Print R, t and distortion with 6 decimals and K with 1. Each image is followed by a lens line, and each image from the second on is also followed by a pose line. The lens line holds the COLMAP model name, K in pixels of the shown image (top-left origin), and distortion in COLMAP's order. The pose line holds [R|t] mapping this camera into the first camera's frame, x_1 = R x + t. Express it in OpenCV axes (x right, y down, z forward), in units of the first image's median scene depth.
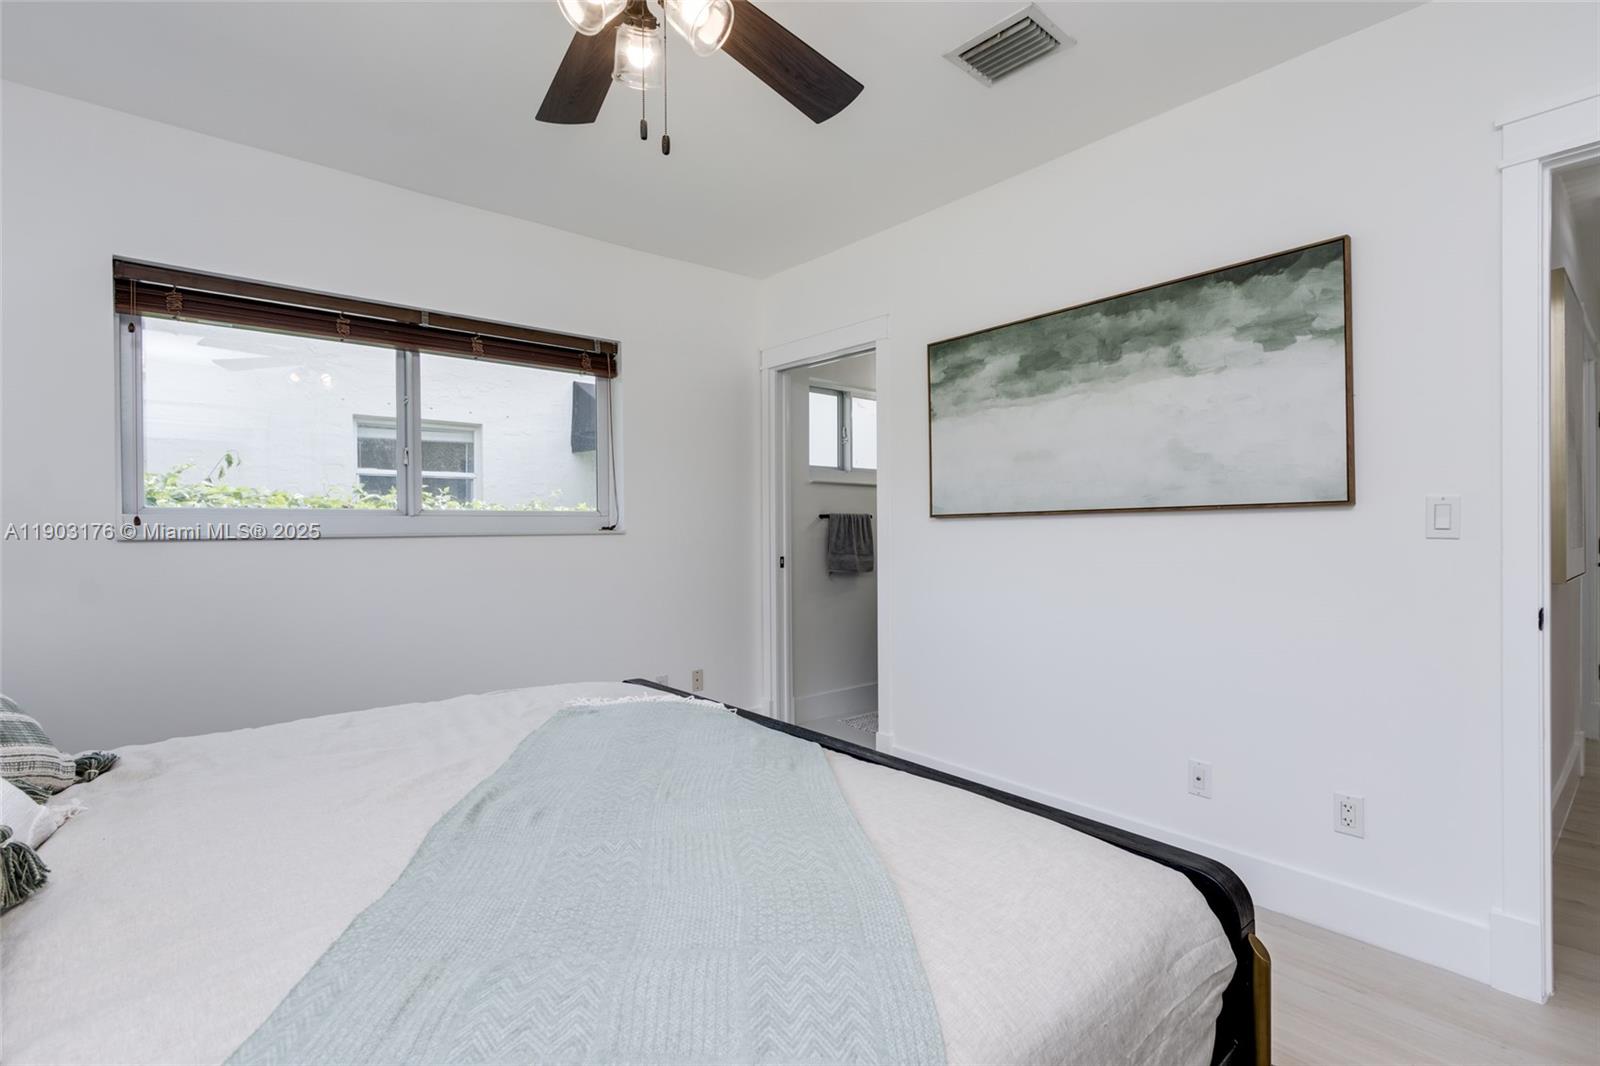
lens RADIAL K [[749.9, 0, 803.4], [0, 749.9, 531.9], [0, 0, 1]] dist [0.004269, -0.002117]
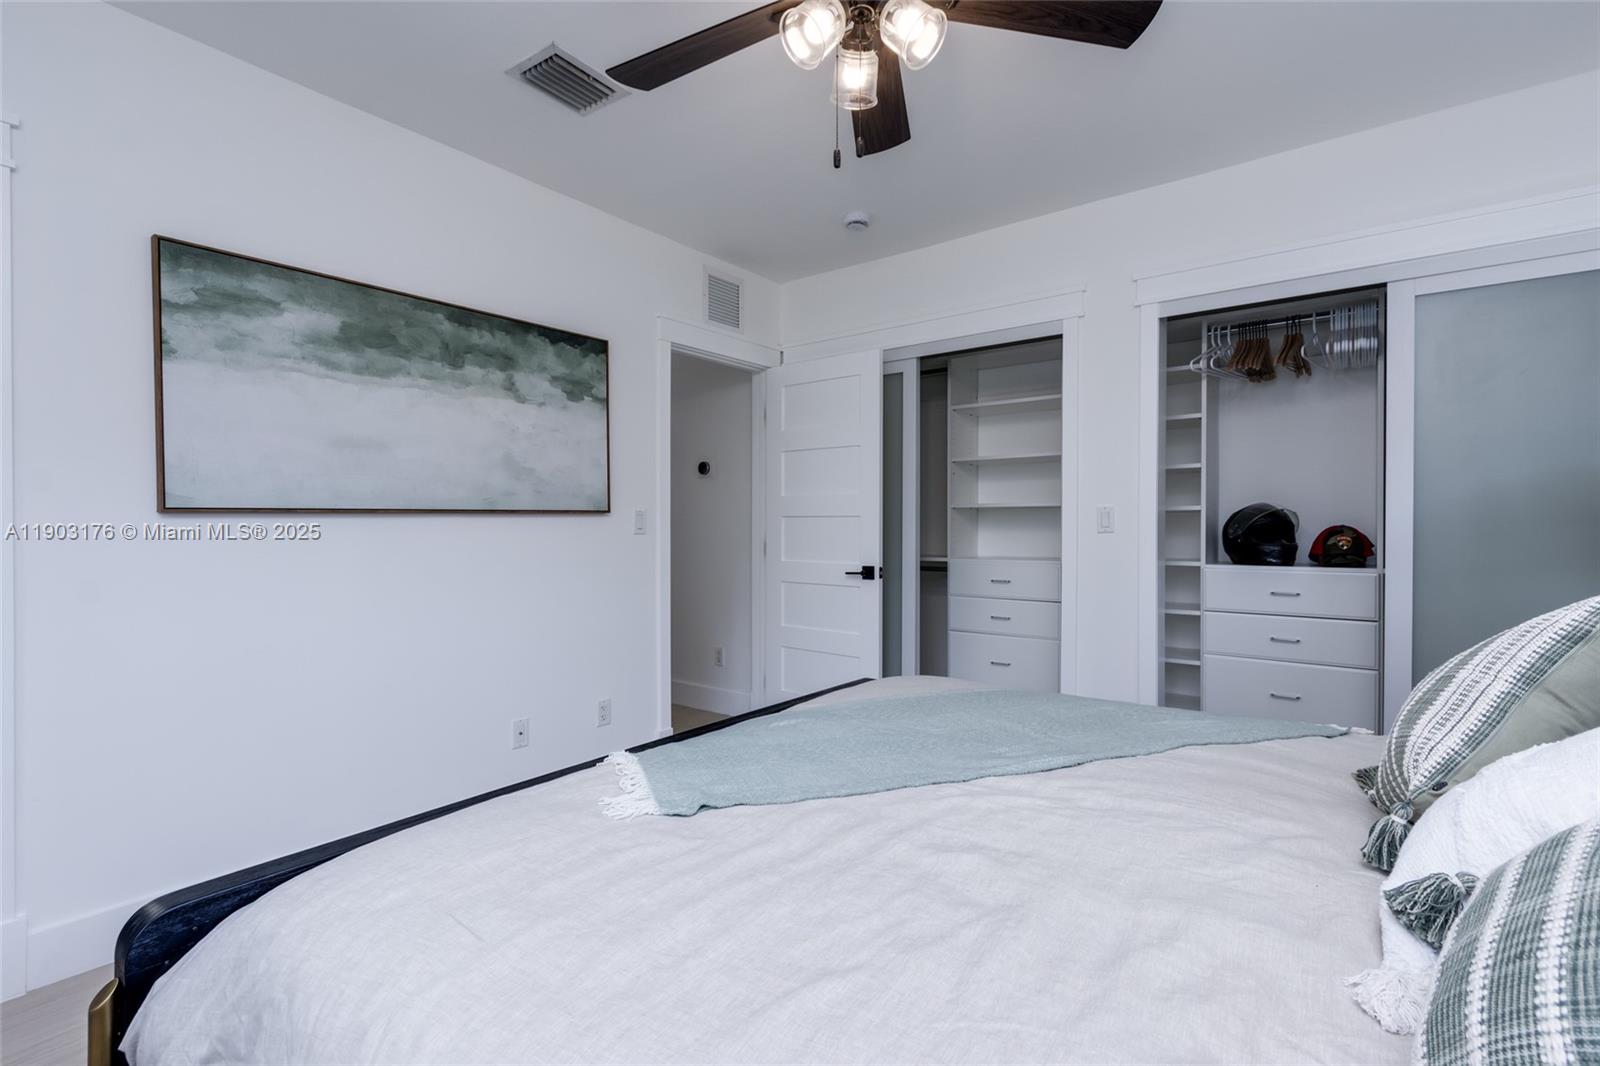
lens RADIAL K [[749.9, 0, 801.3], [0, 749.9, 529.2], [0, 0, 1]] dist [0.004269, -0.002117]
pose [[-0.242386, 0.002003, 0.970178, -0.713127], [0.011095, 0.999938, 0.000707, 0.000971], [-0.970117, 0.010936, -0.242393, 0.792266]]
